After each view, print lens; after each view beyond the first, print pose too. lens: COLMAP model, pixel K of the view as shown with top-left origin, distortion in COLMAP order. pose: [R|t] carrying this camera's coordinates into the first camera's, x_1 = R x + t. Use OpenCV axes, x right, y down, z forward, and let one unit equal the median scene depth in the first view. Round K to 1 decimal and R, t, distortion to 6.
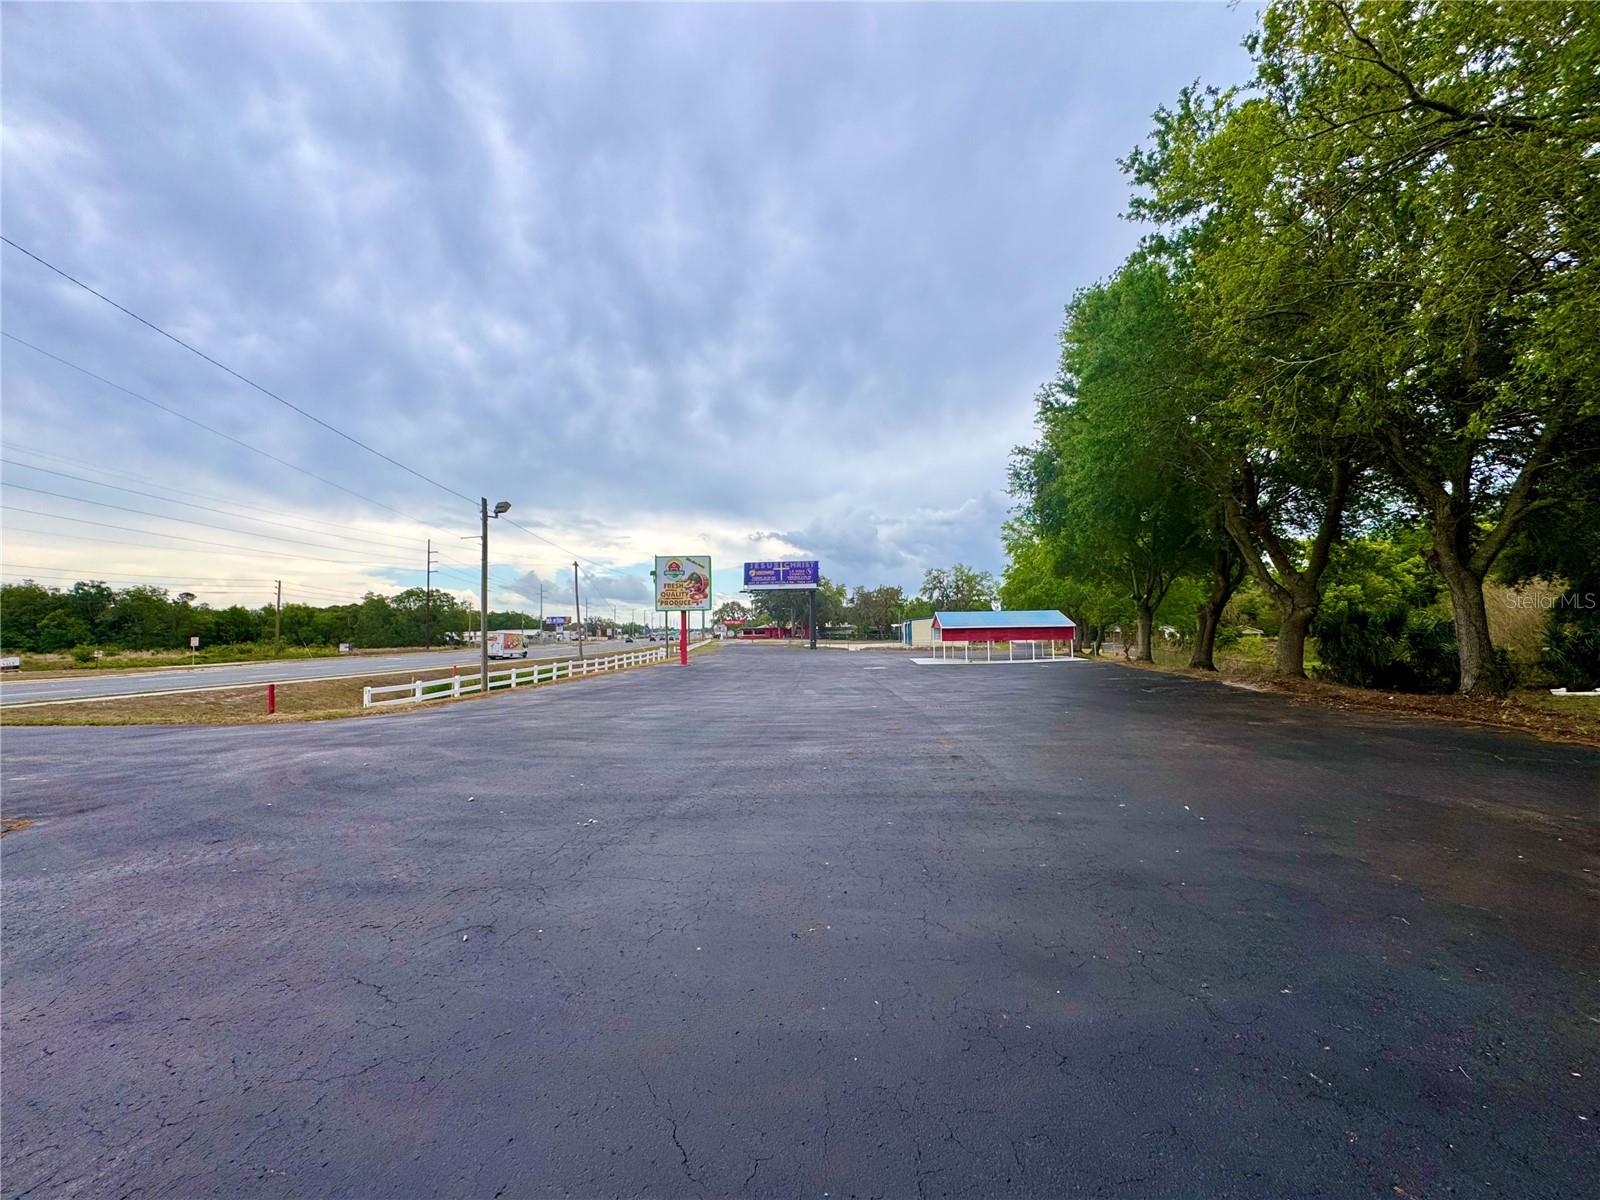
lens RADIAL K [[640.0, 0, 792.8], [0, 640.0, 564.5], [0, 0, 1]] dist [-0.001539, 0.000389]
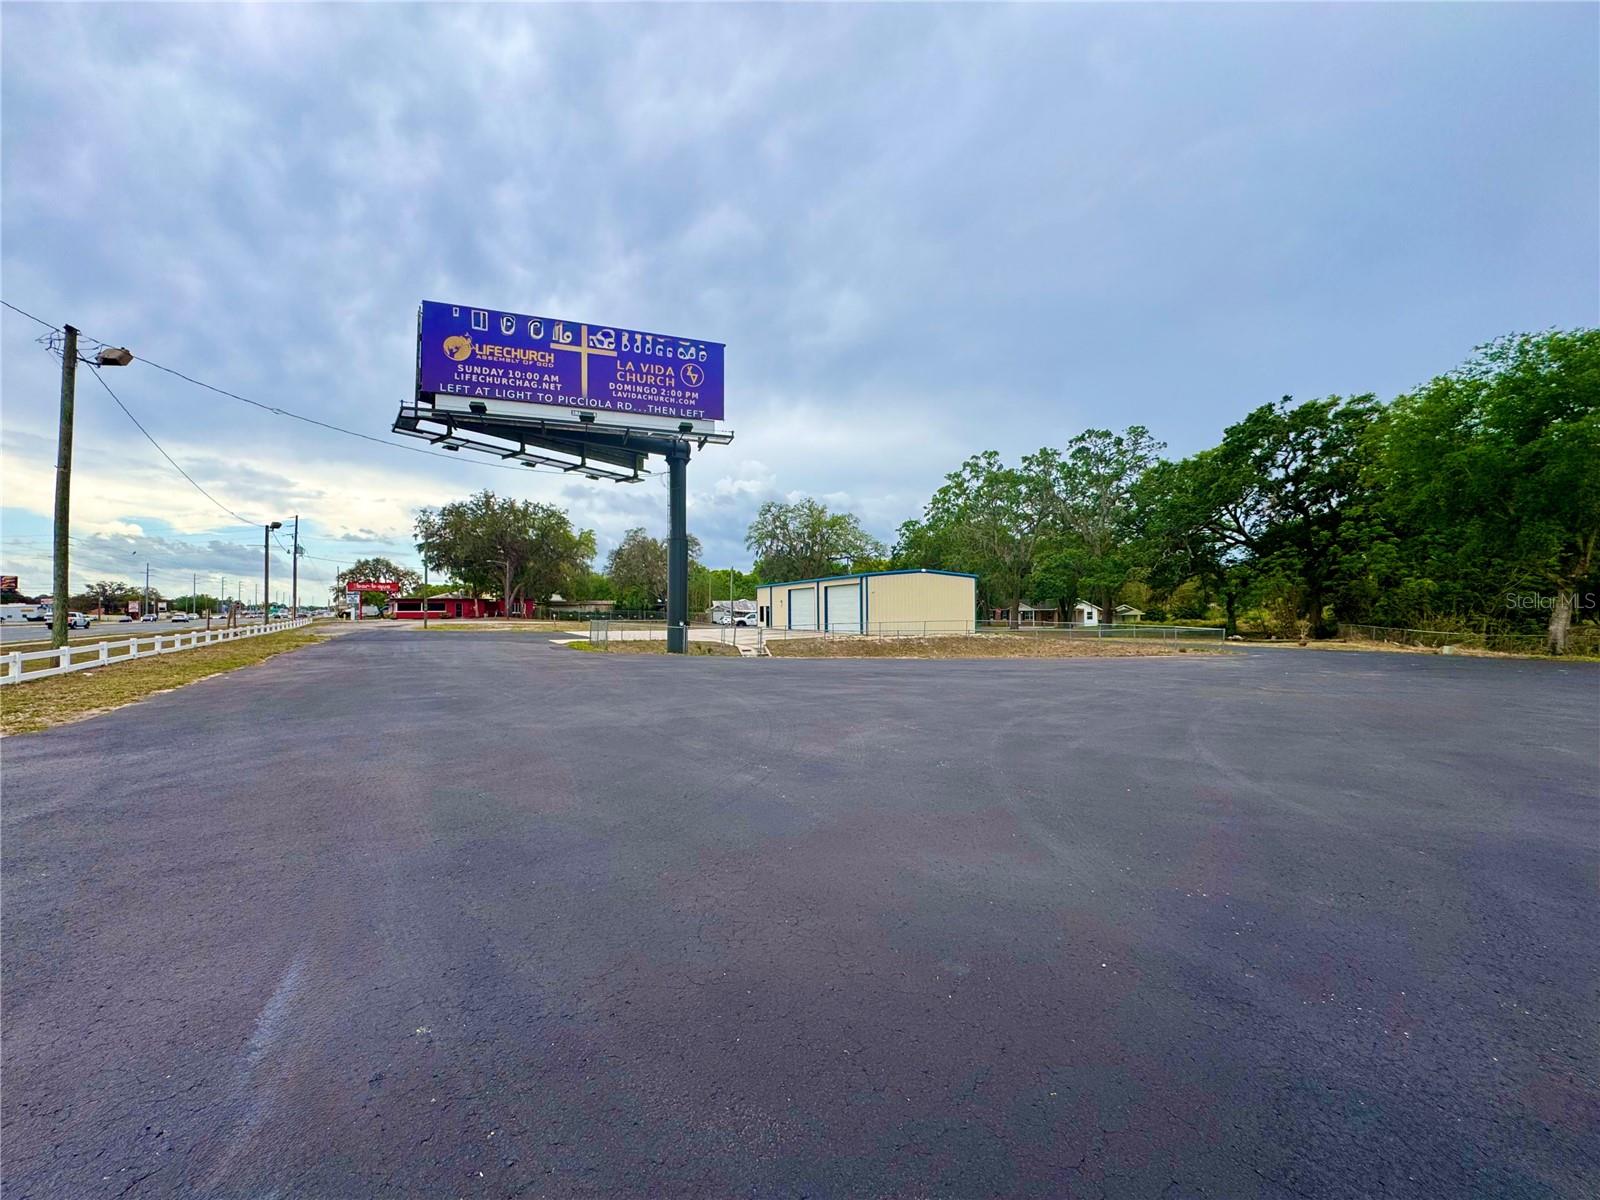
lens RADIAL K [[640.0, 0, 790.2], [0, 640.0, 597.9], [0, 0, 1]] dist [-0.001539, 0.000389]
pose [[0.885998, 0.020006, 0.463257, -0.063064], [-0.057070, 0.996178, 0.066129, 0.085708], [-0.460164, -0.085028, 0.883753, 0.723525]]
